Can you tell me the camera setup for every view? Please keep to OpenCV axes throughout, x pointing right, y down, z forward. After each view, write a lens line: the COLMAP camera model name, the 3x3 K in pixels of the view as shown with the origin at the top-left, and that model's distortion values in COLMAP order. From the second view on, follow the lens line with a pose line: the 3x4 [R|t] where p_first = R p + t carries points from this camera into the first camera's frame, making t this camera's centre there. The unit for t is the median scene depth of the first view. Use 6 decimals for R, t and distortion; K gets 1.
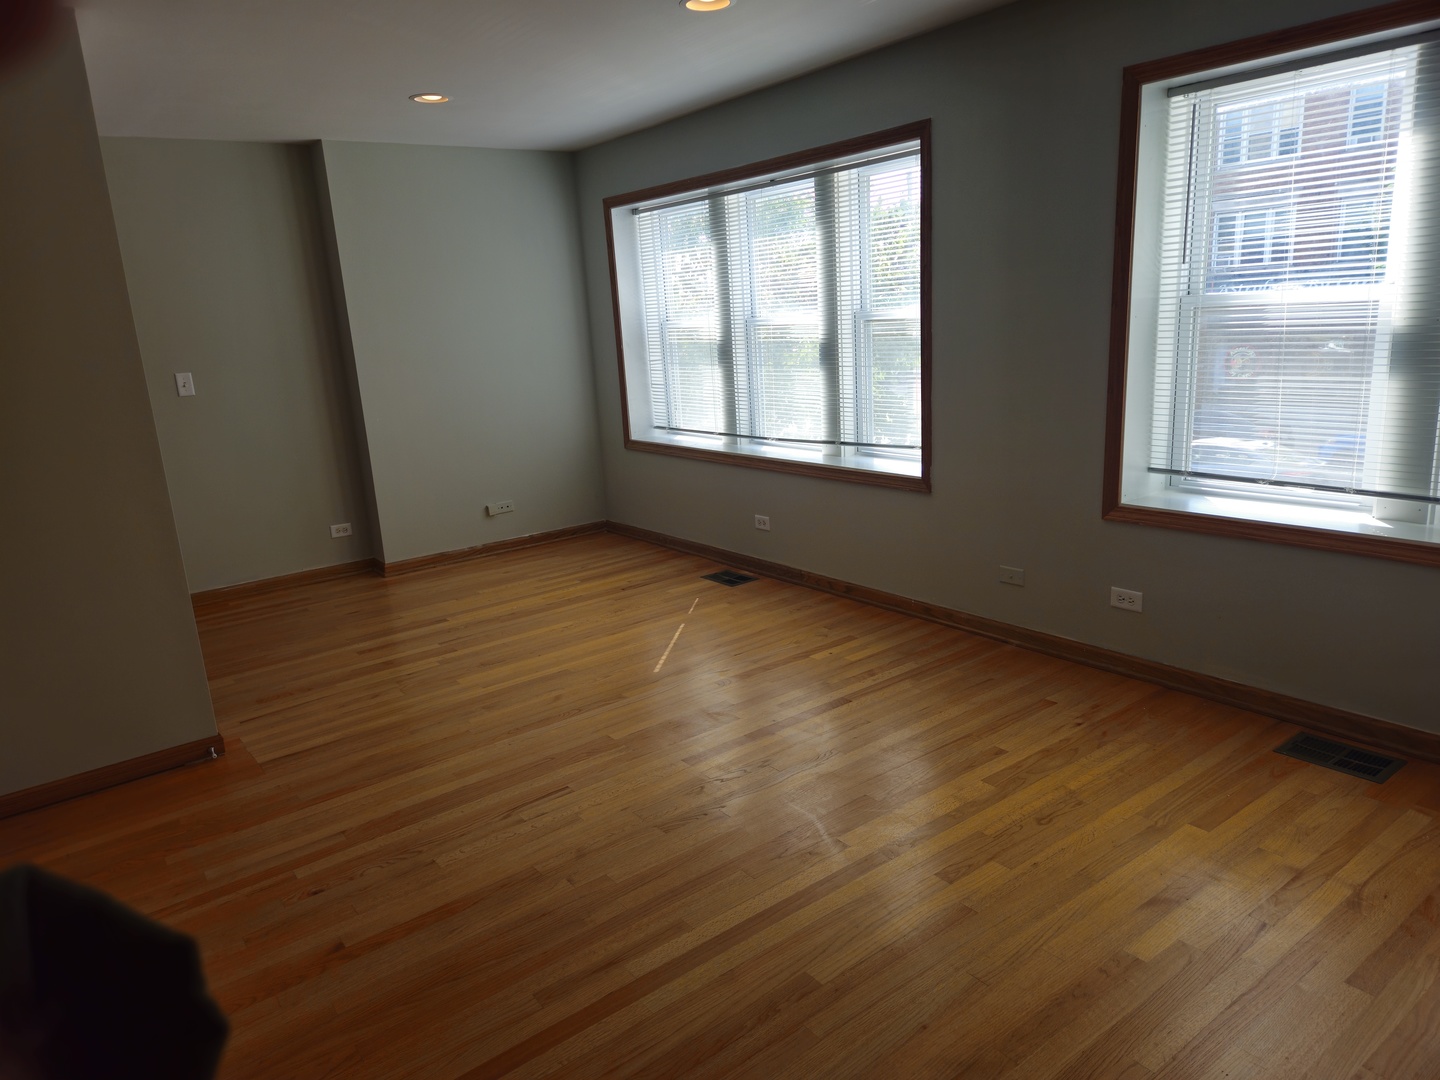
lens RADIAL K [[953.9, 0, 715.1], [0, 953.9, 545.9], [0, 0, 1]] dist [0.064495, -0.047128]
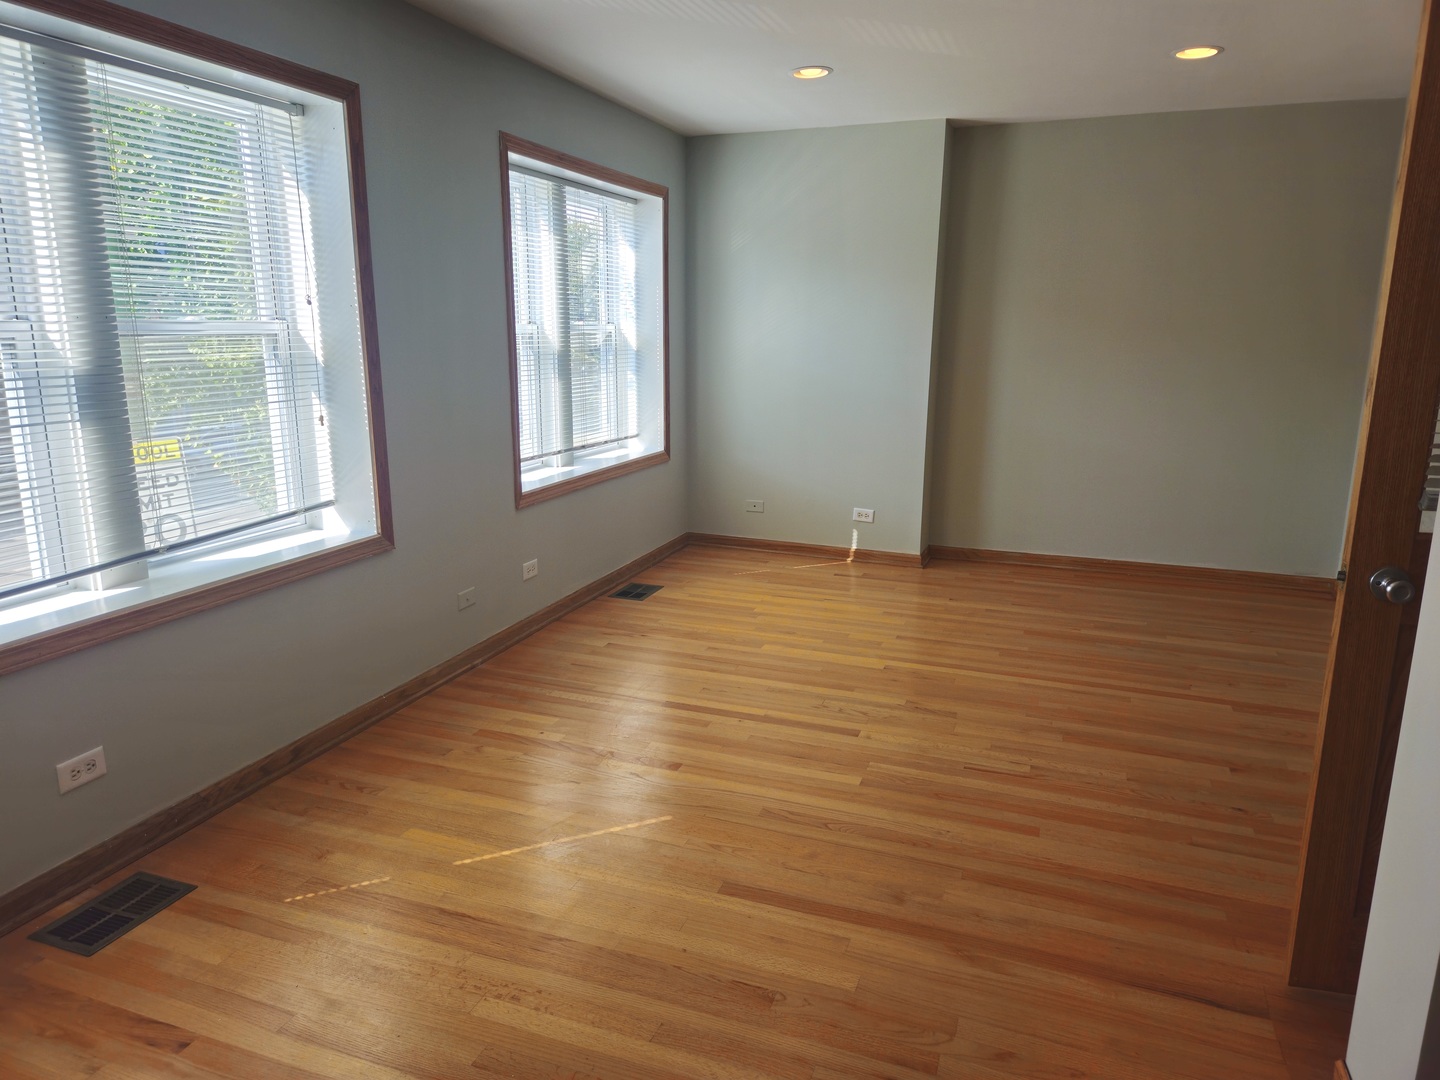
lens RADIAL K [[953.9, 0, 715.1], [0, 953.9, 545.9], [0, 0, 1]] dist [0.064495, -0.047128]
pose [[-0.532950, -0.136542, 0.835057, -0.642419], [0.231087, 0.925889, 0.298878, -0.255178], [-0.813980, 0.352258, -0.461899, 1.242980]]
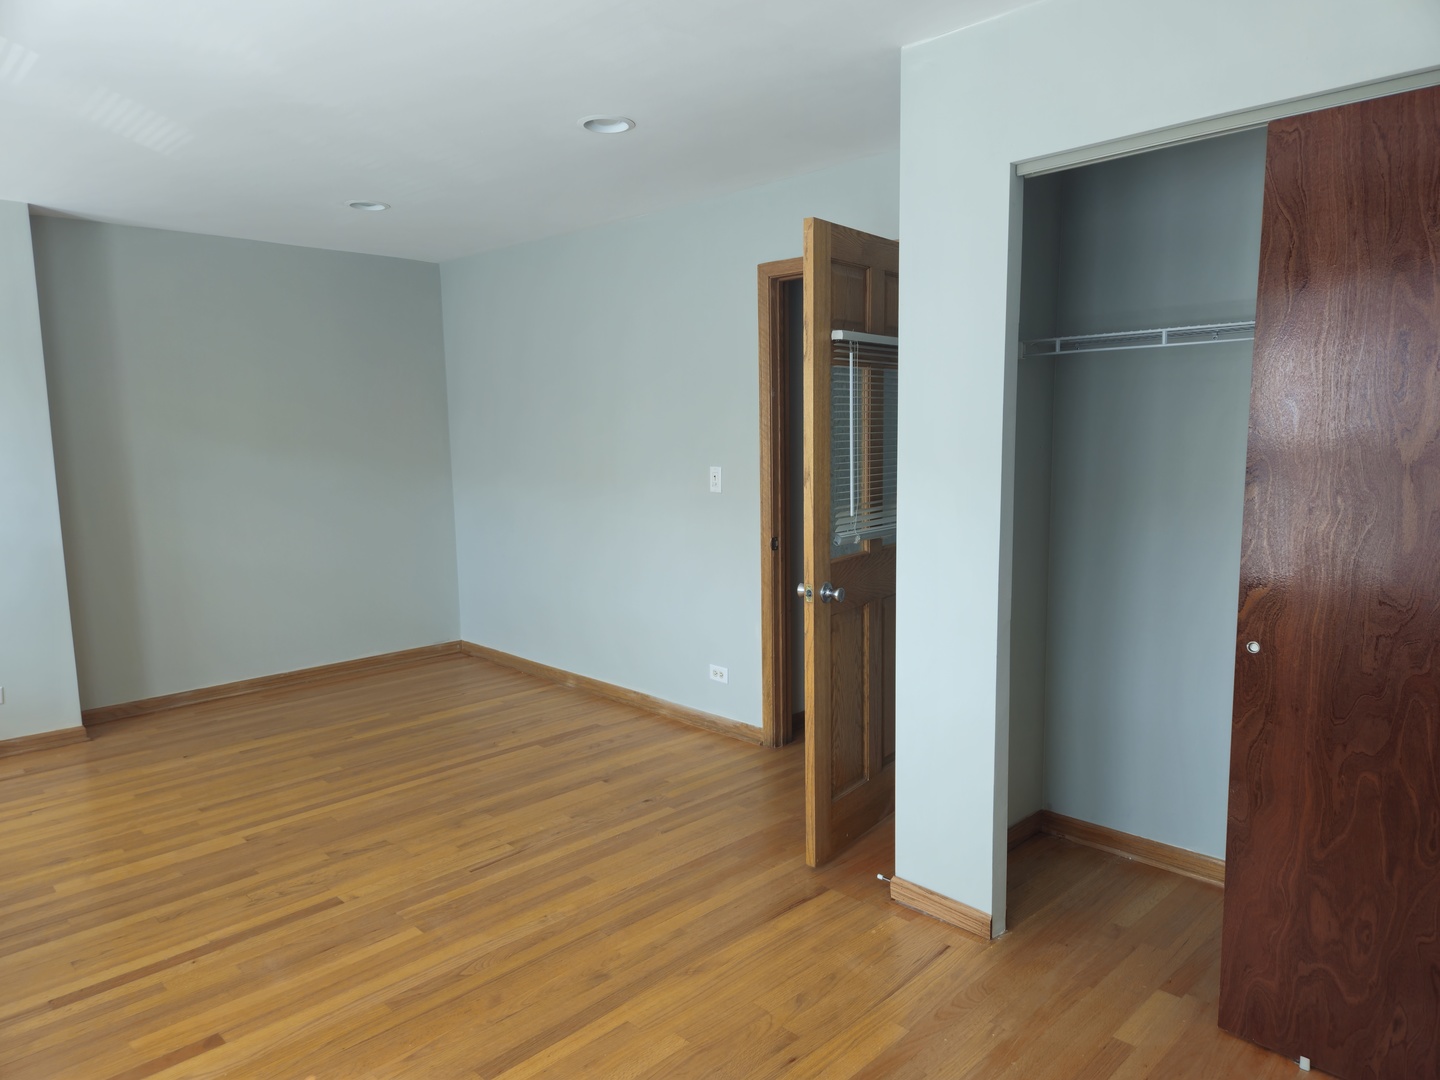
lens RADIAL K [[970.7, 0, 736.1], [0, 970.7, 535.1], [0, 0, 1]] dist [0.069388, -0.057510]
pose [[-0.987069, 0.090512, -0.132299, -0.253031], [0.037666, 0.933186, 0.357415, -0.345526], [0.155810, 0.347810, -0.924528, 1.464225]]
